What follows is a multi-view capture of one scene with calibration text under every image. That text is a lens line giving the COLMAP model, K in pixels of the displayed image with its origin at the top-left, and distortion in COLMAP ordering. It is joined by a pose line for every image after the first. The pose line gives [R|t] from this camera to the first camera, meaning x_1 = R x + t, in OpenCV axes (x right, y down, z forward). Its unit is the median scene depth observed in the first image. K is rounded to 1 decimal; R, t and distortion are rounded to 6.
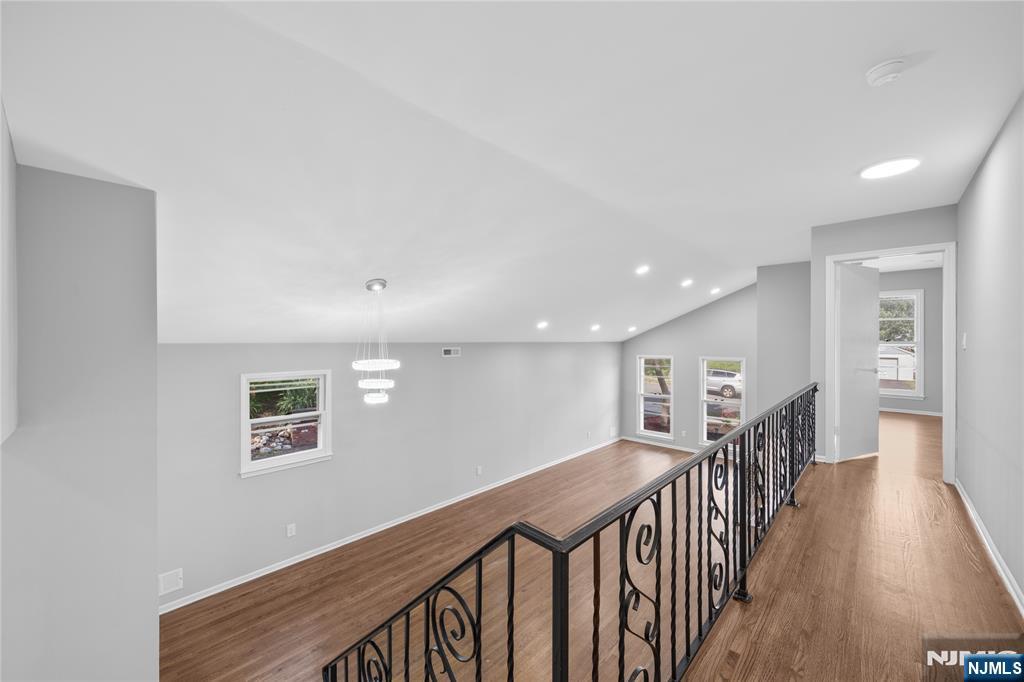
lens RADIAL K [[385.5, 0, 509.4], [0, 385.5, 343.9], [0, 0, 1]] dist [-0.000720, -0.000078]
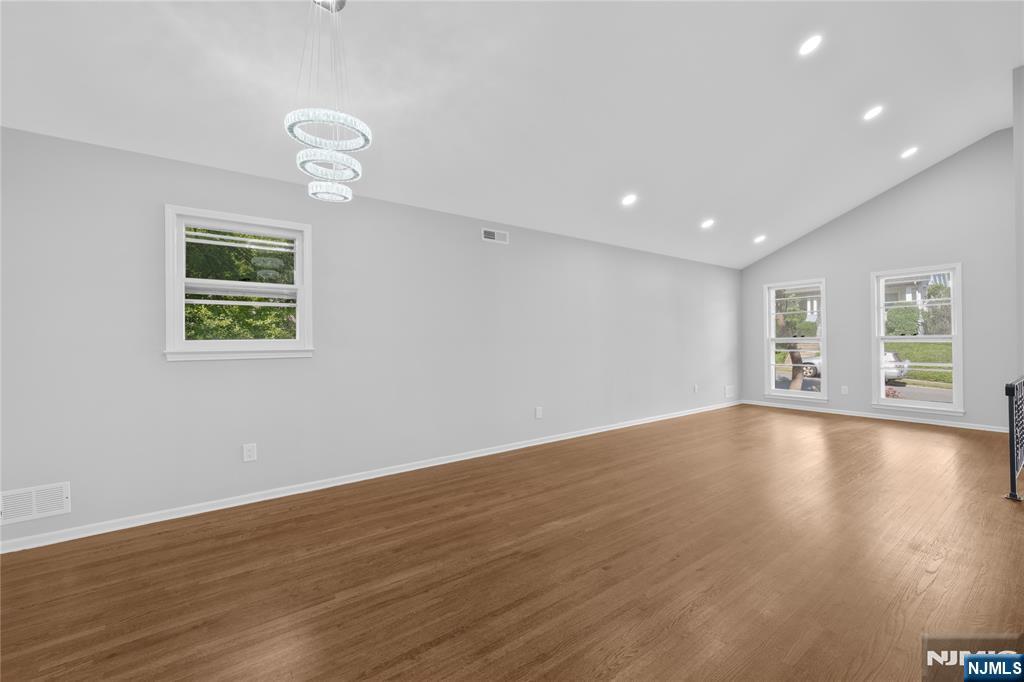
lens RADIAL K [[406.7, 0, 509.0], [0, 406.7, 339.6], [0, 0, 1]] dist [-0.000964, 0.000391]
pose [[0.982038, -0.014163, -0.188148, 0.013636], [0.012982, 0.999888, -0.007508, 0.281476], [0.188234, 0.004931, 0.982112, 0.365134]]
